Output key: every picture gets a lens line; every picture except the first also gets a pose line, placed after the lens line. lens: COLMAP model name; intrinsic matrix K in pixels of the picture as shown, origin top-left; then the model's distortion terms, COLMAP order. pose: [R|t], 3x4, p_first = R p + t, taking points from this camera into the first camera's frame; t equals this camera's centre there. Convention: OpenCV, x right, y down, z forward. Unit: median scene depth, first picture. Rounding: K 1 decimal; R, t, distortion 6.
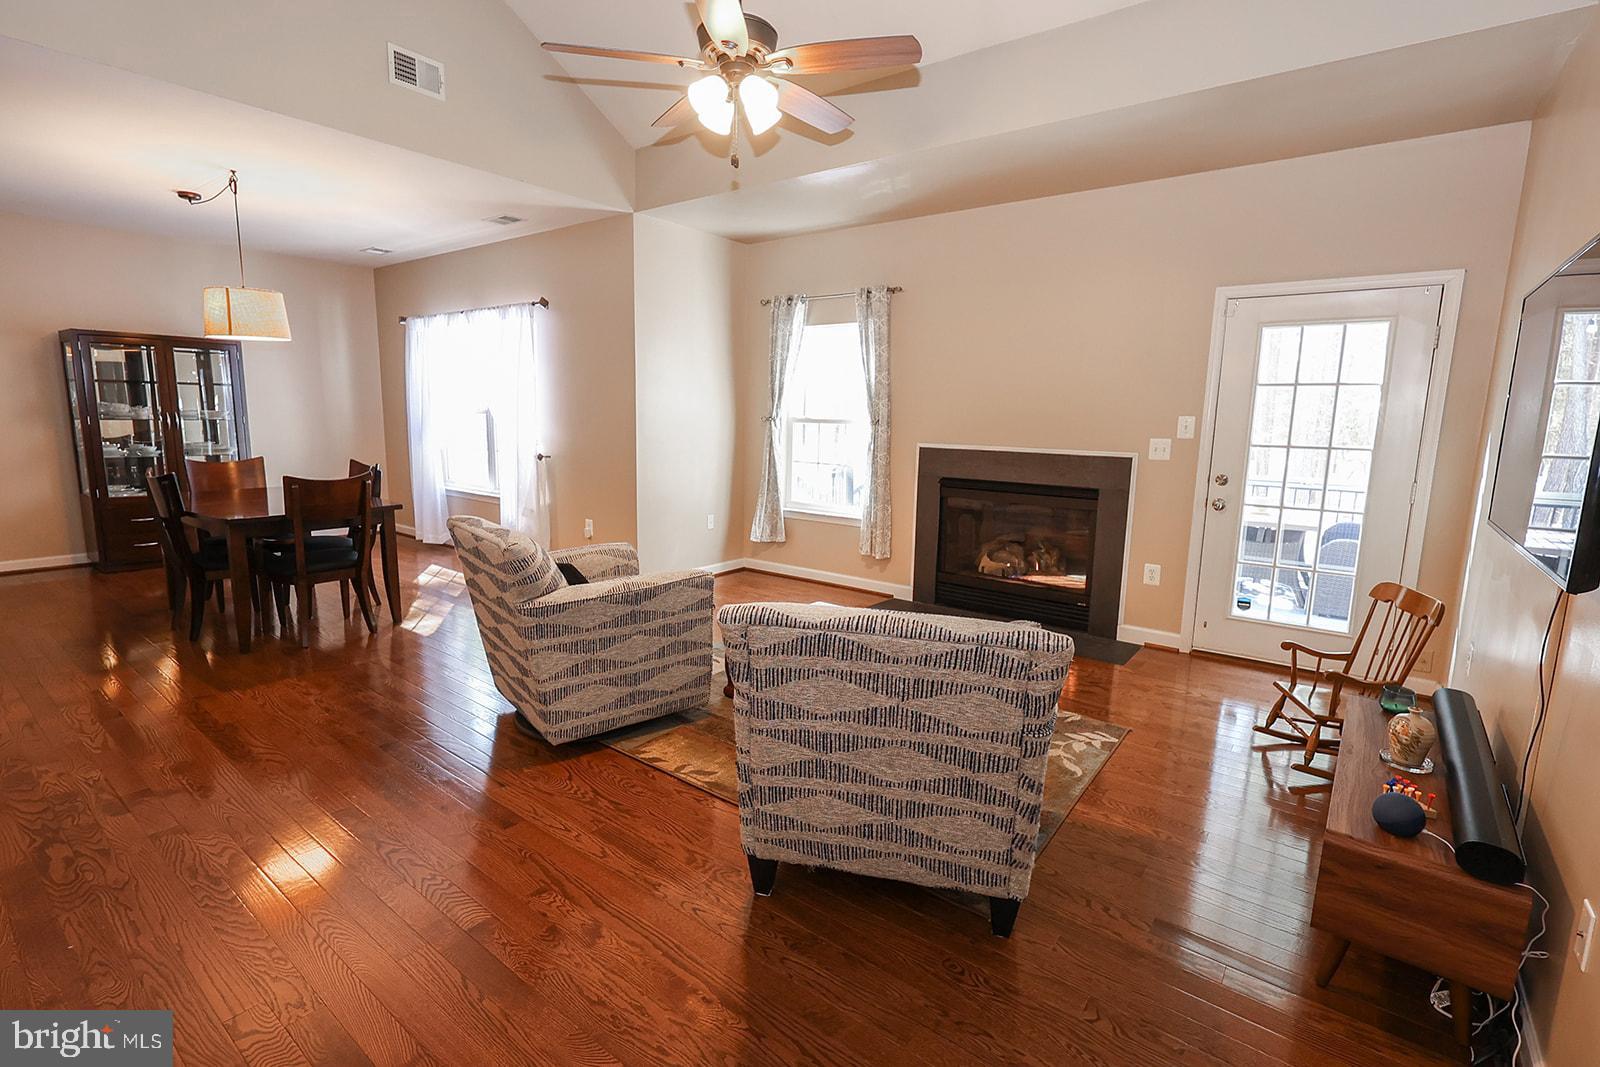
lens RADIAL K [[734.0, 0, 803.8], [0, 734.0, 533.9], [0, 0, 1]] dist [-0.007324, 0.001636]
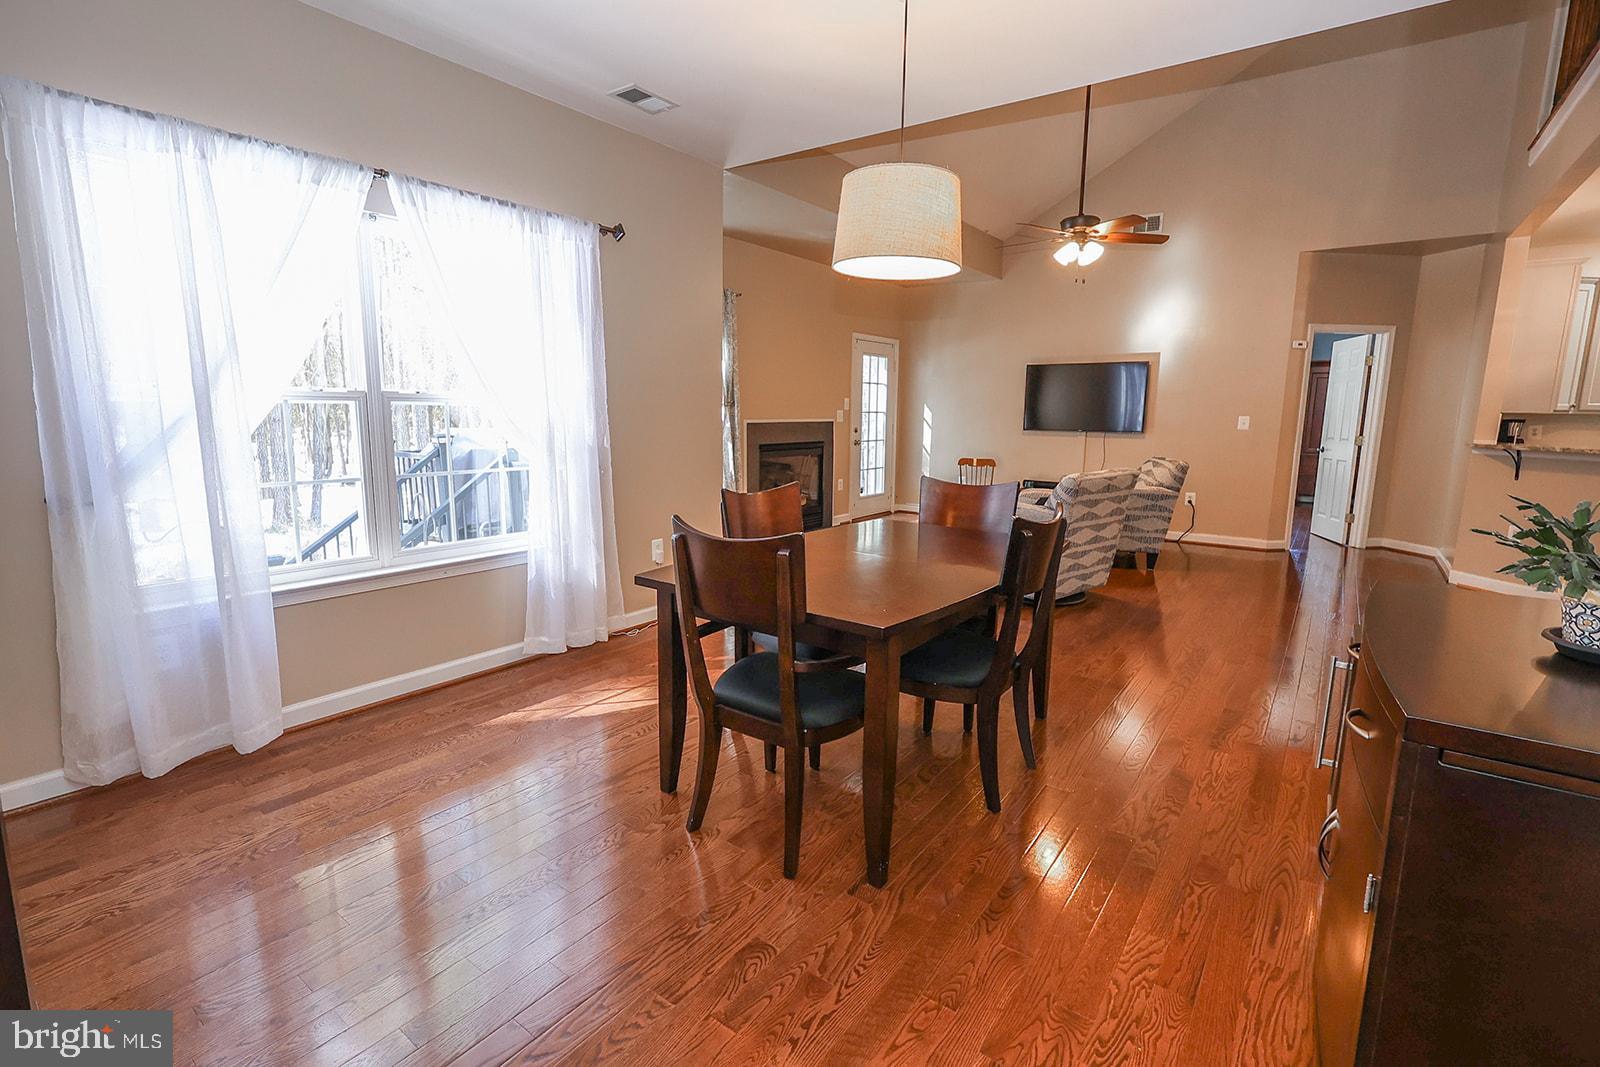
lens RADIAL K [[734.0, 0, 789.8], [0, 734.0, 528.7], [0, 0, 1]] dist [-0.007324, 0.001636]
pose [[0.004020, -0.179509, 0.983748, -1.404082], [0.149391, 0.972824, 0.176906, -0.188677], [-0.988770, 0.146252, 0.030728, 1.134008]]
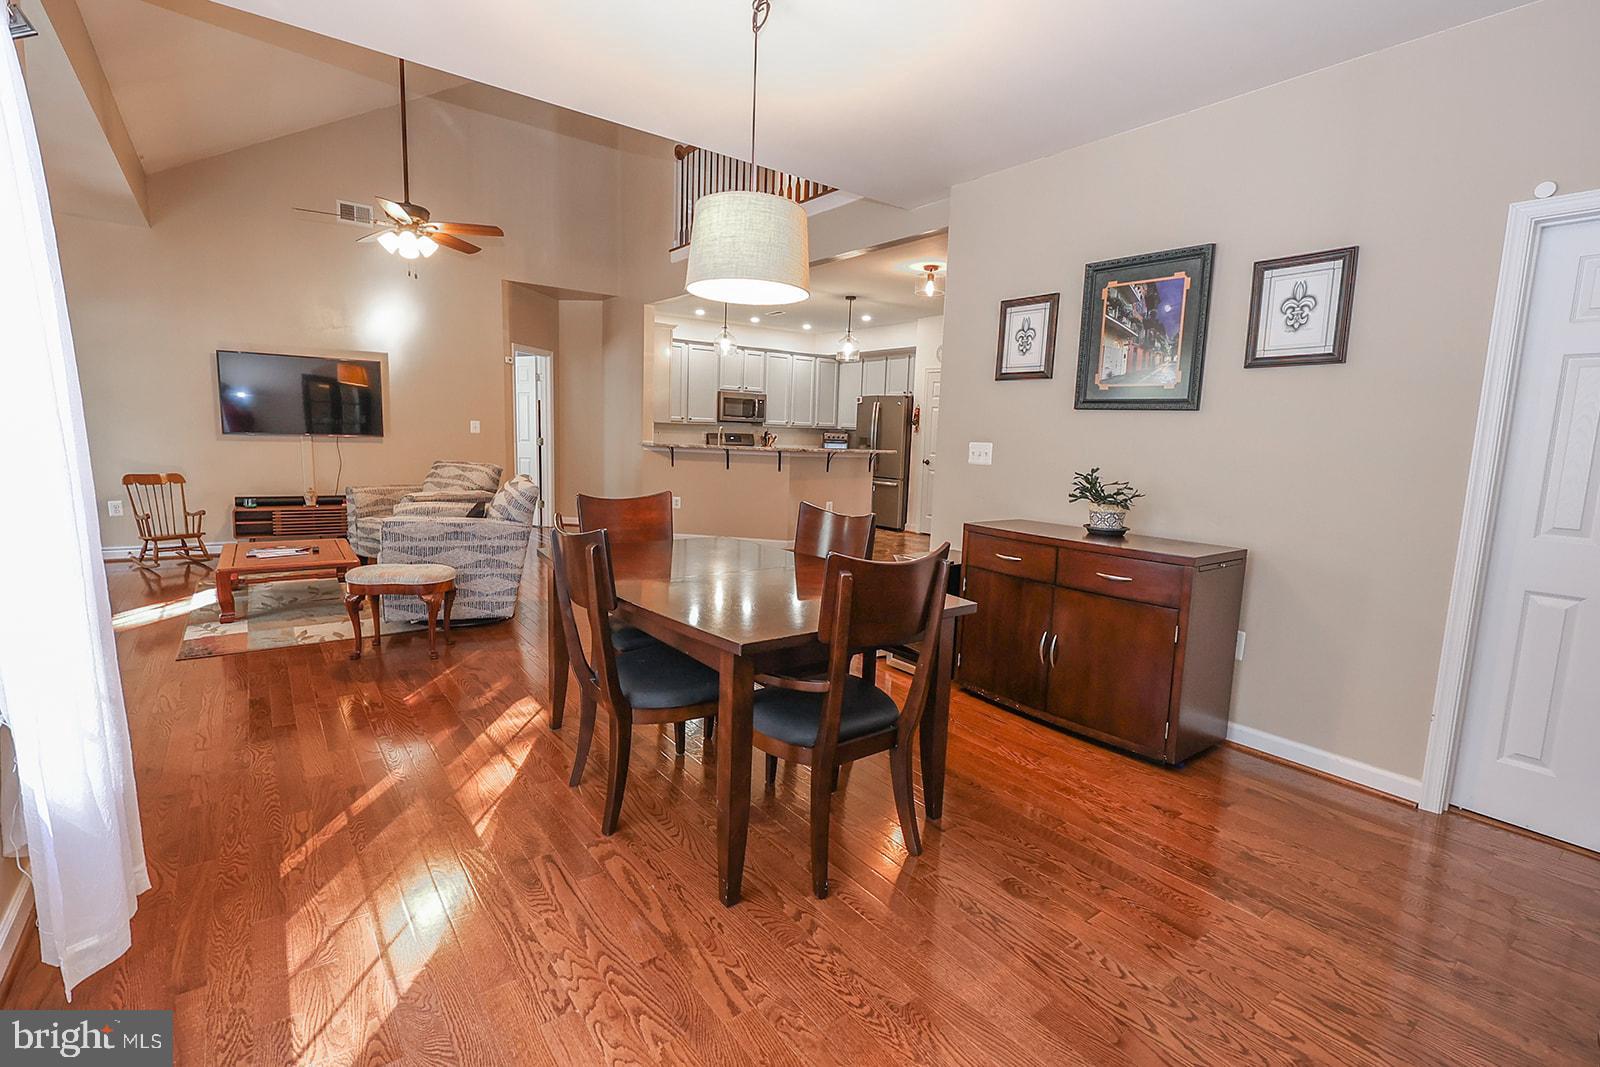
lens RADIAL K [[734.0, 0, 795.0], [0, 734.0, 531.8], [0, 0, 1]] dist [-0.007324, 0.001636]
pose [[-0.956694, -0.092509, 0.276004, -1.017193], [-0.007784, 0.955950, 0.293427, -0.263946], [-0.290990, 0.278571, -0.915272, 1.629988]]
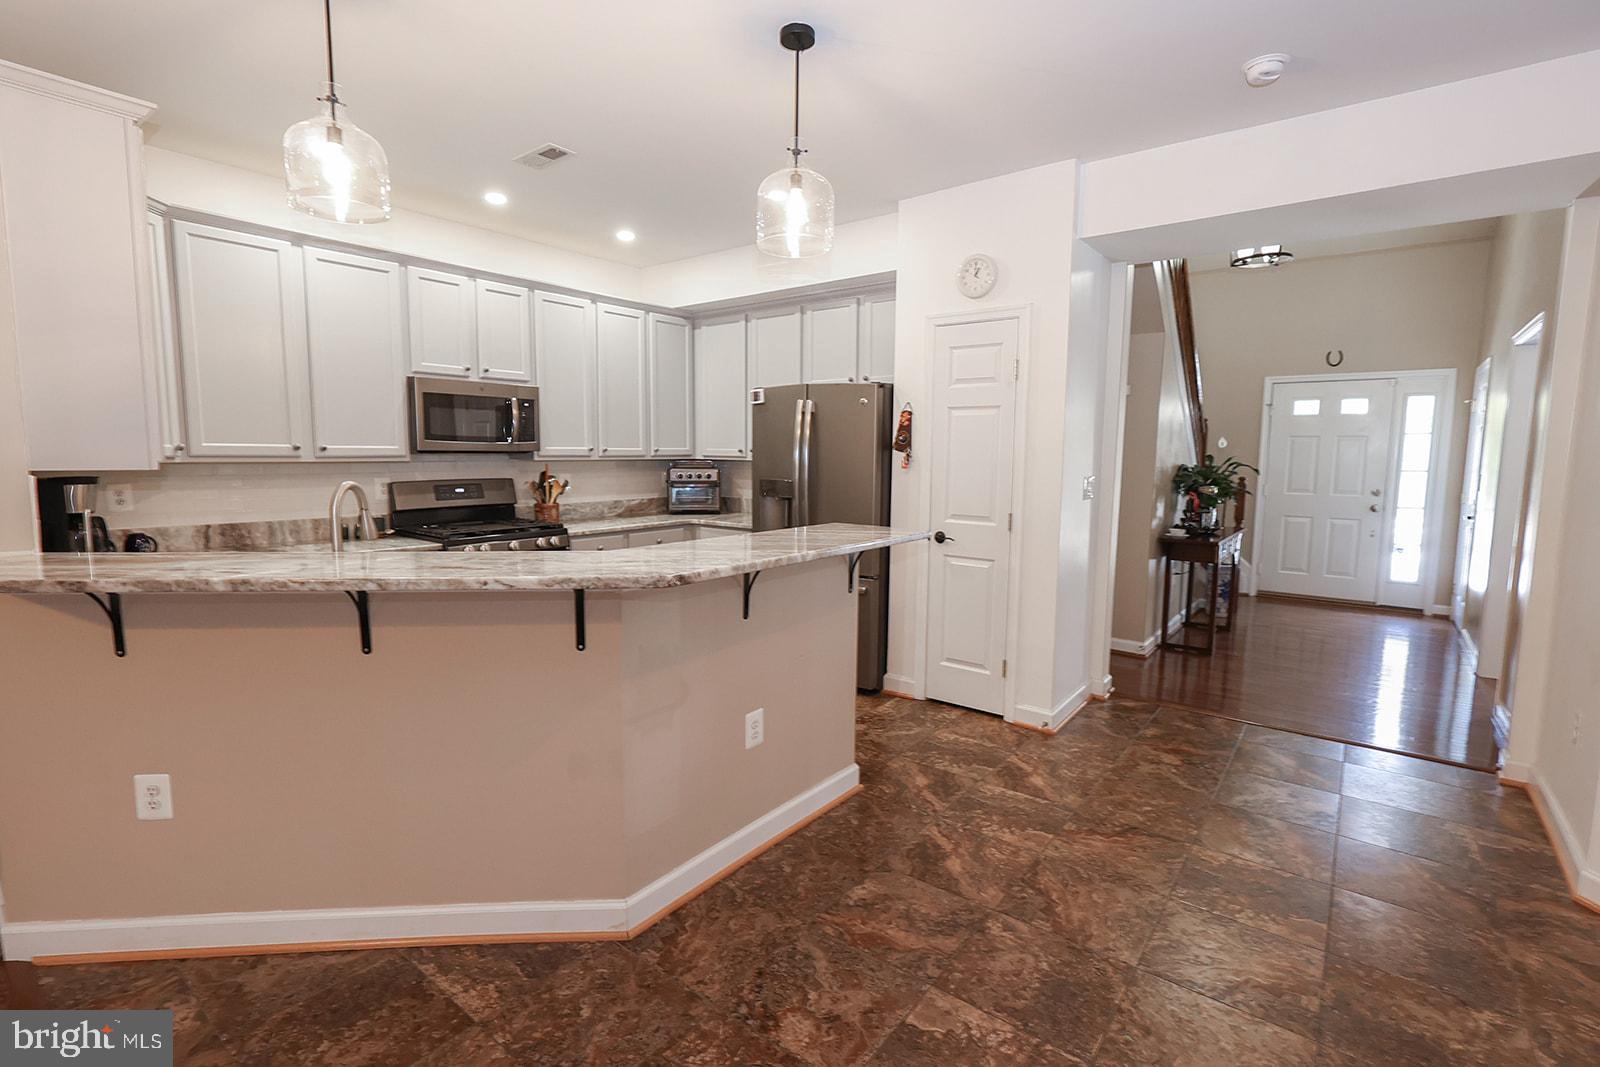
lens RADIAL K [[734.0, 0, 793.2], [0, 734.0, 526.9], [0, 0, 1]] dist [-0.007324, 0.001636]
pose [[-0.999254, -0.031632, 0.022151, -0.607321], [-0.024746, 0.964874, 0.261545, -0.075094], [-0.029646, 0.260802, -0.964937, 0.360122]]
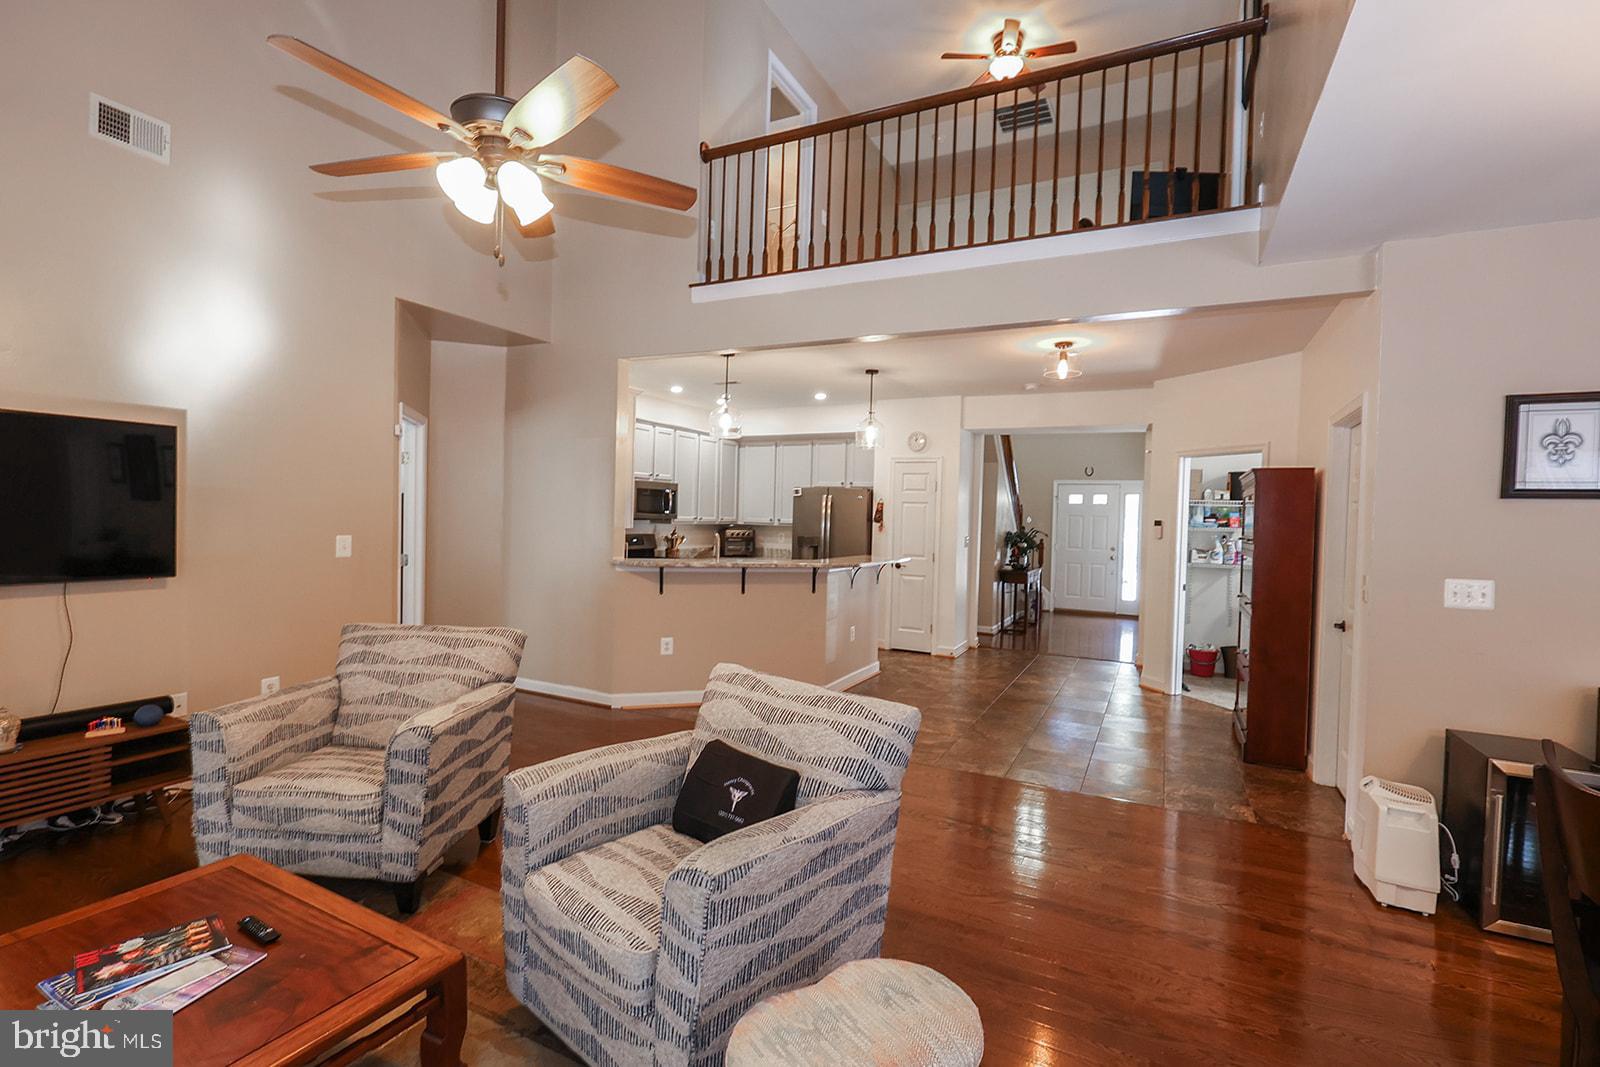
lens RADIAL K [[734.0, 0, 791.4], [0, 734.0, 529.5], [0, 0, 1]] dist [-0.007324, 0.001636]
pose [[-0.984802, -0.043378, -0.168175, -0.188617], [-0.072772, 0.982268, 0.172783, -0.217469], [0.157698, 0.182395, -0.970496, 1.213023]]
